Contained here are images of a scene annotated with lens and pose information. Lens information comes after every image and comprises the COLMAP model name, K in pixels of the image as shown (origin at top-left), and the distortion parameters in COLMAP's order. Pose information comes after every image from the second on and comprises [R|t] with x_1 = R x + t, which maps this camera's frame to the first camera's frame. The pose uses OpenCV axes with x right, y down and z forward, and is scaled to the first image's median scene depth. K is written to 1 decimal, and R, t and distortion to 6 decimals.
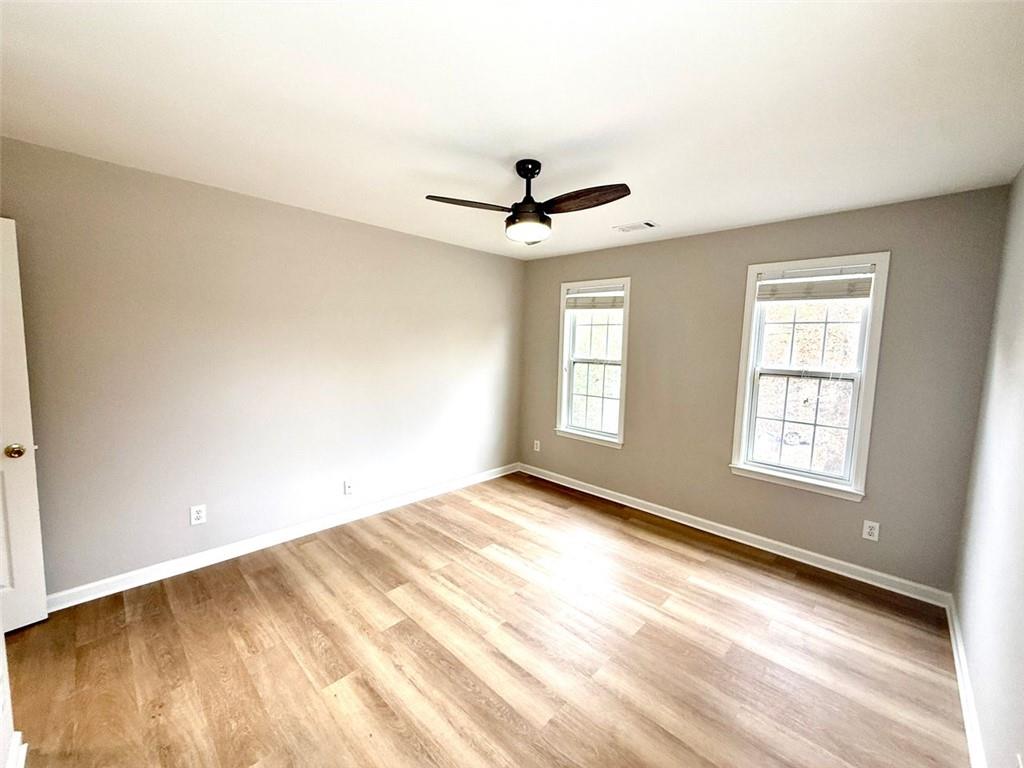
lens RADIAL K [[408.8, 0, 509.2], [0, 408.8, 384.3], [0, 0, 1]] dist [-0.000609, 0.000488]
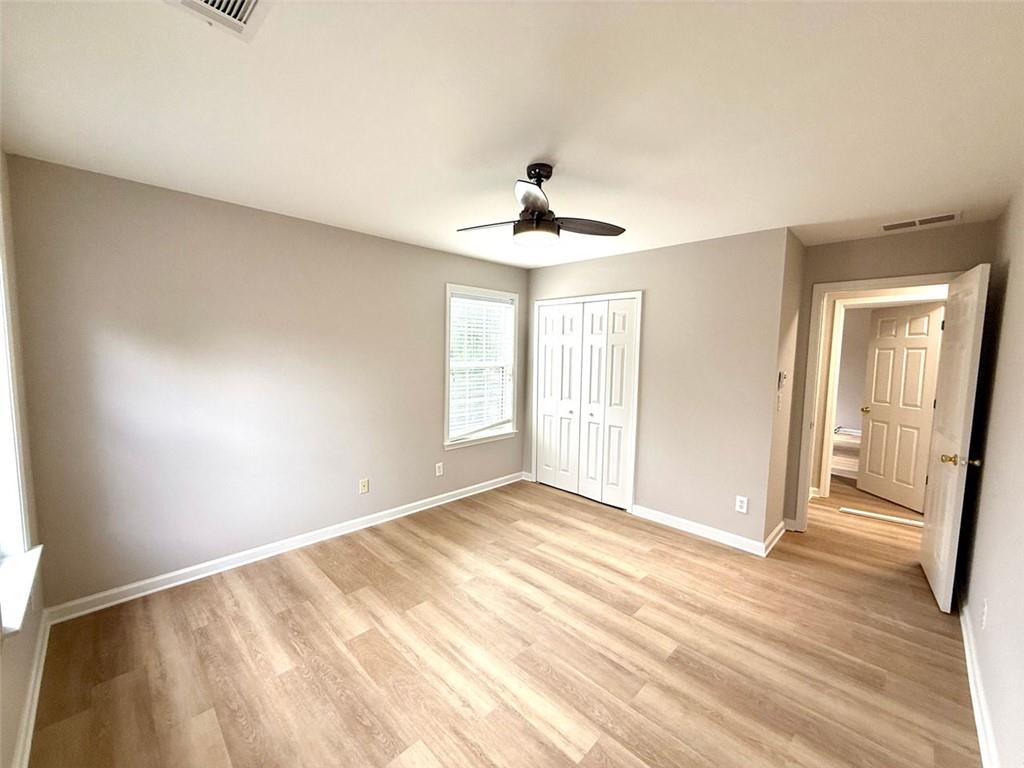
lens RADIAL K [[408.8, 0, 509.2], [0, 408.8, 384.3], [0, 0, 1]] dist [-0.000609, 0.000488]
pose [[-0.998983, -0.044137, 0.009167, 0.070913], [-0.041626, 0.981242, 0.188231, -0.170754], [-0.017303, 0.187658, -0.982082, 1.646258]]
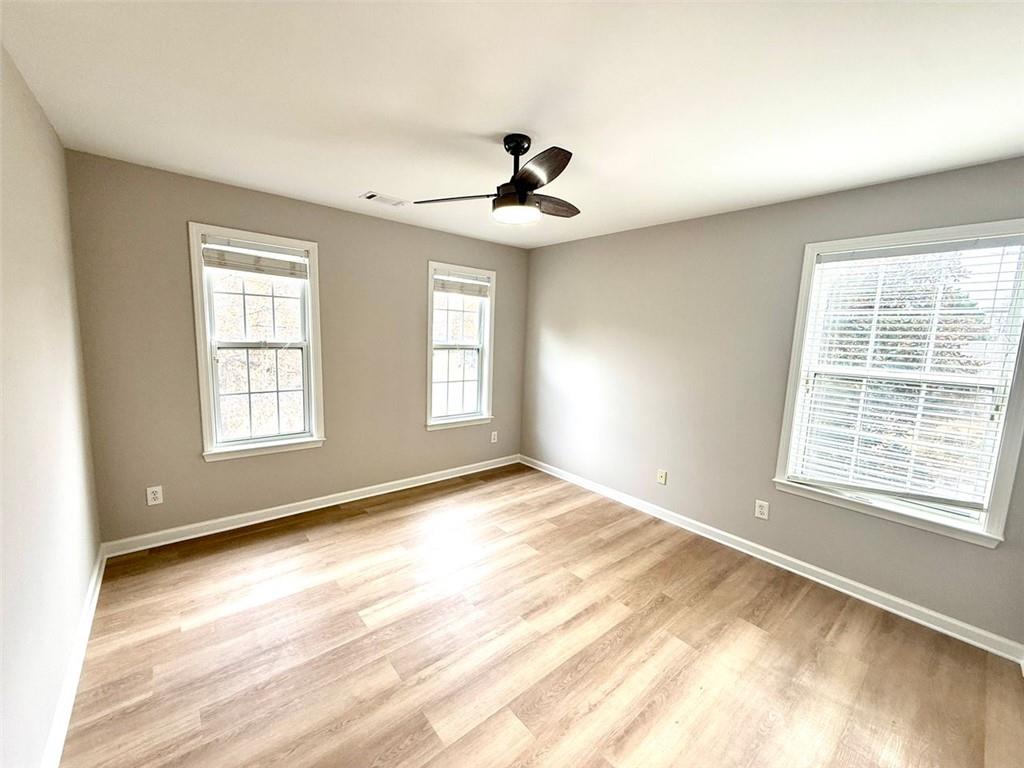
lens RADIAL K [[408.8, 0, 509.2], [0, 408.8, 384.3], [0, 0, 1]] dist [-0.000609, 0.000488]
pose [[0.100909, -0.148078, 0.983814, -0.762783], [0.066876, 0.987635, 0.141794, -0.097017], [-0.992645, 0.051485, 0.109564, 0.757161]]
